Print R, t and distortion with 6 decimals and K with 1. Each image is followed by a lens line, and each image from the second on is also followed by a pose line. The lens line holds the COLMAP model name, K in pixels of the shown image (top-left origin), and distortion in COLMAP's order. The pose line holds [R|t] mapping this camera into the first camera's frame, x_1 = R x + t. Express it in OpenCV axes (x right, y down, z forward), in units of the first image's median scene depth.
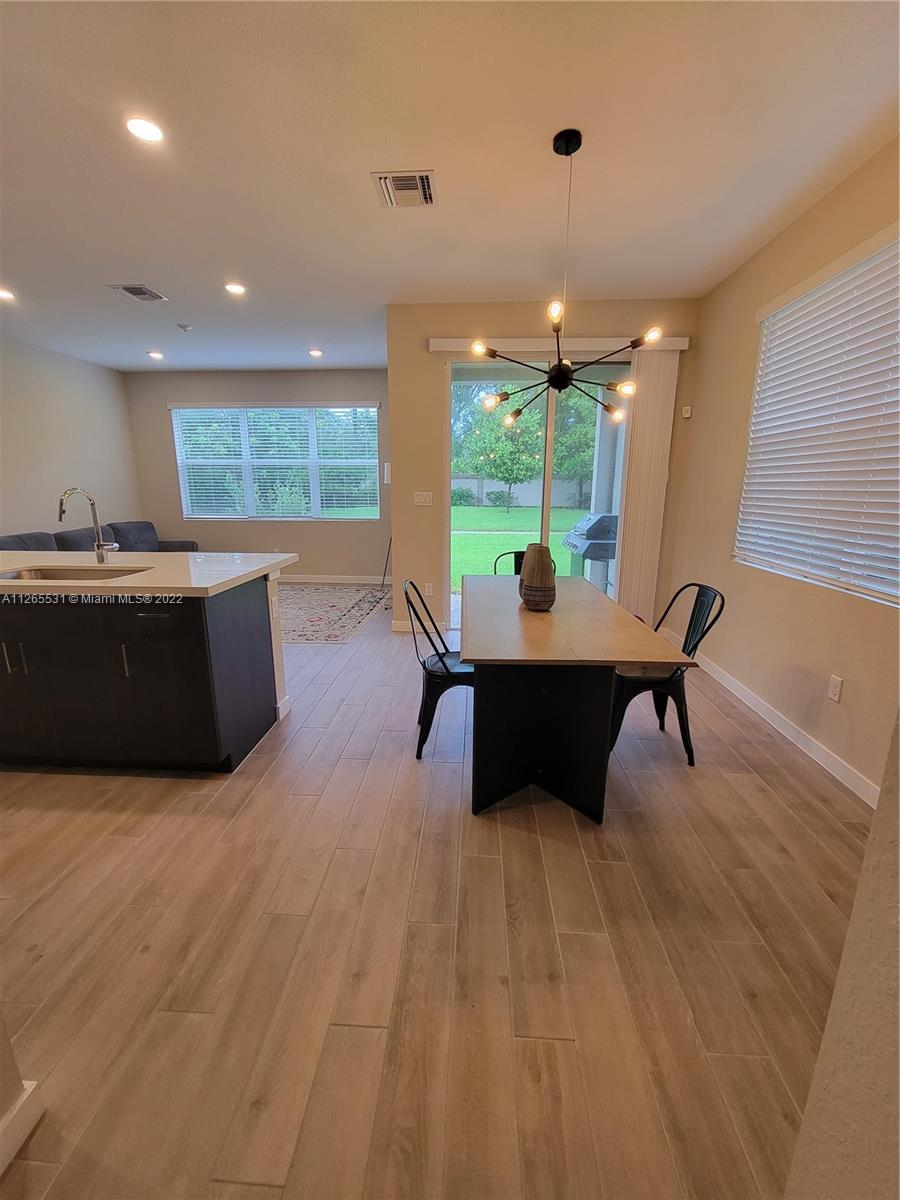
lens RADIAL K [[484.8, 0, 444.8], [0, 484.8, 596.0], [0, 0, 1]] dist [-0.001070, -0.001546]
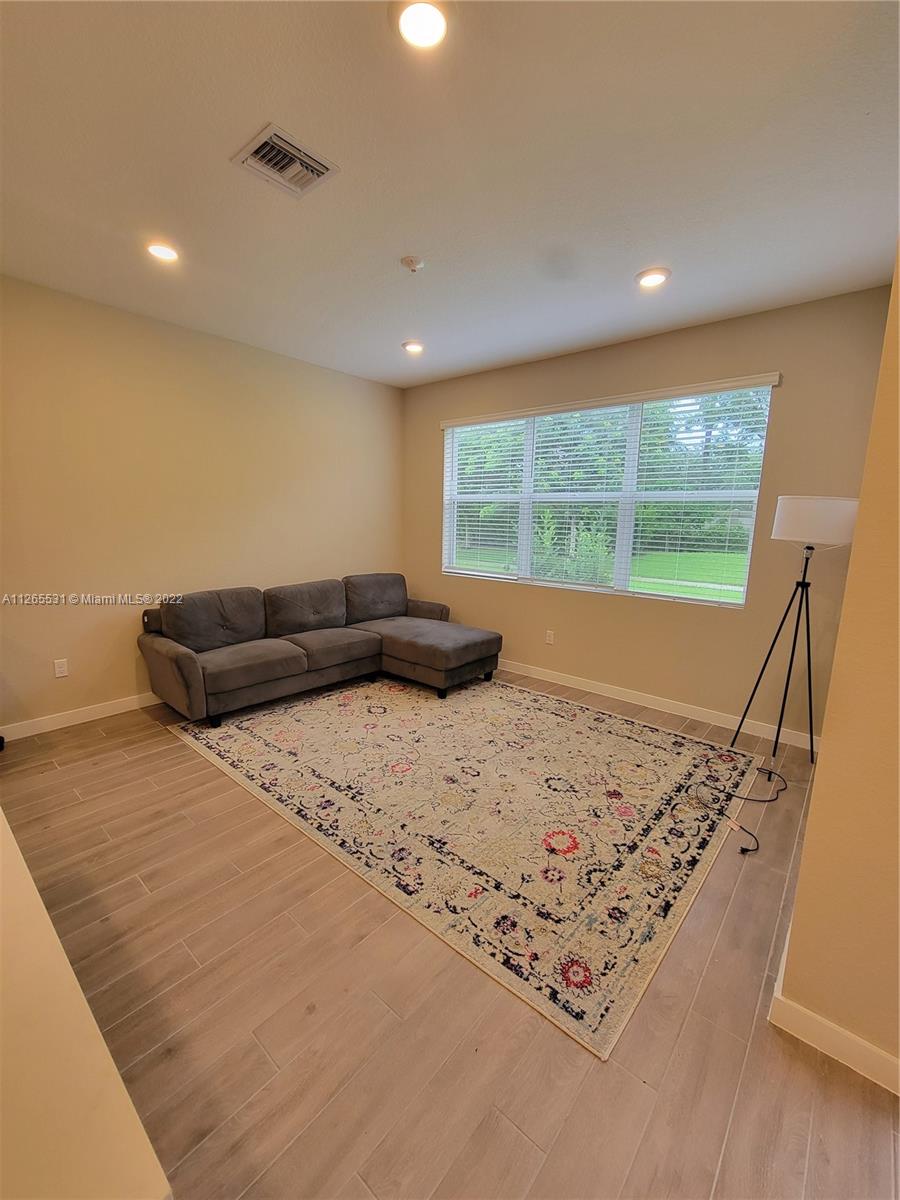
lens RADIAL K [[484.8, 0, 449.7], [0, 484.8, 597.9], [0, 0, 1]] dist [-0.001070, -0.001546]
pose [[0.800404, 0.112732, -0.588765, -0.200003], [-0.151220, 0.988365, -0.016333, -0.268032], [0.580074, 0.102106, 0.808139, 0.986508]]
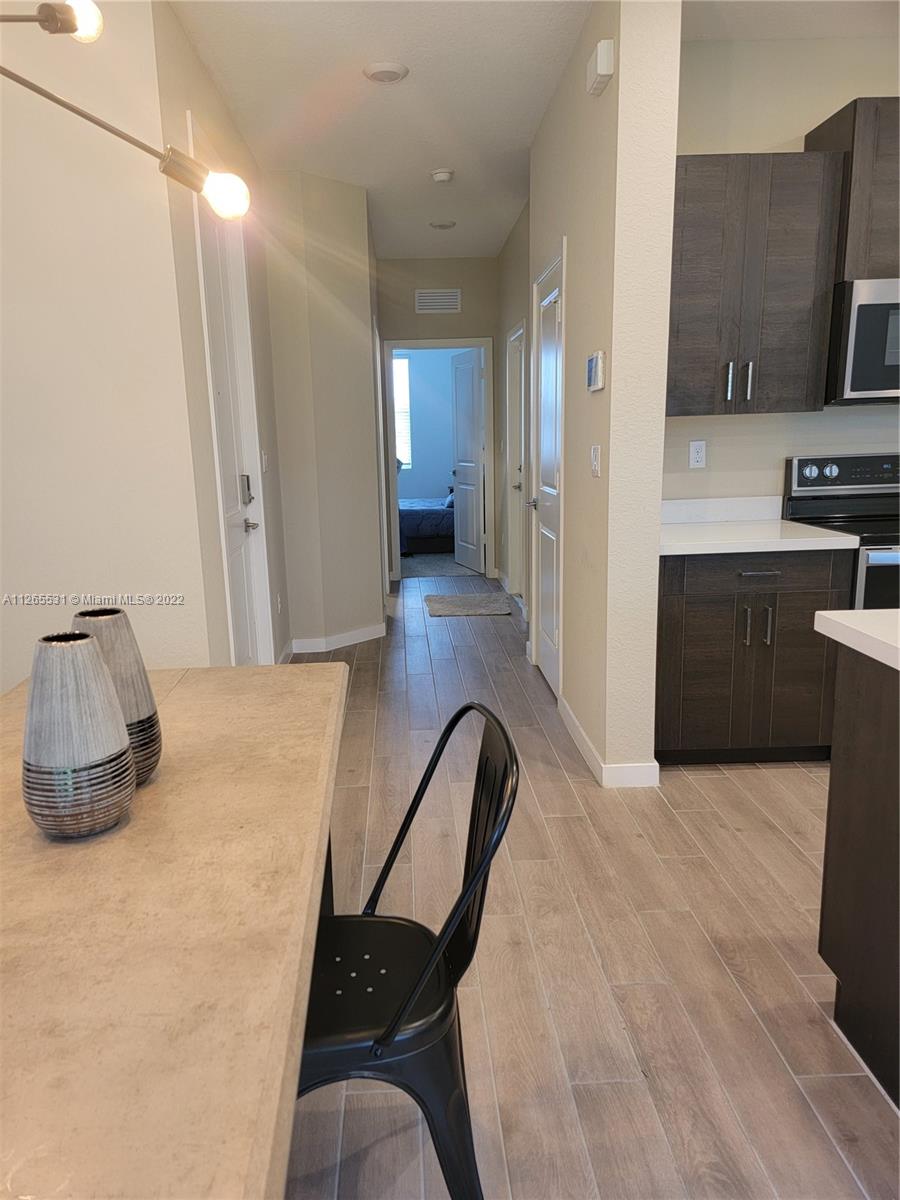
lens RADIAL K [[843.9, 0, 420.0], [0, 843.9, 606.6], [0, 0, 1]] dist [0.086417, -0.054623]
pose [[-0.995829, 0.040352, -0.081831, 0.015413], [0.002692, 0.909484, 0.415730, -0.293231], [0.091199, 0.413776, -0.905799, 1.280097]]
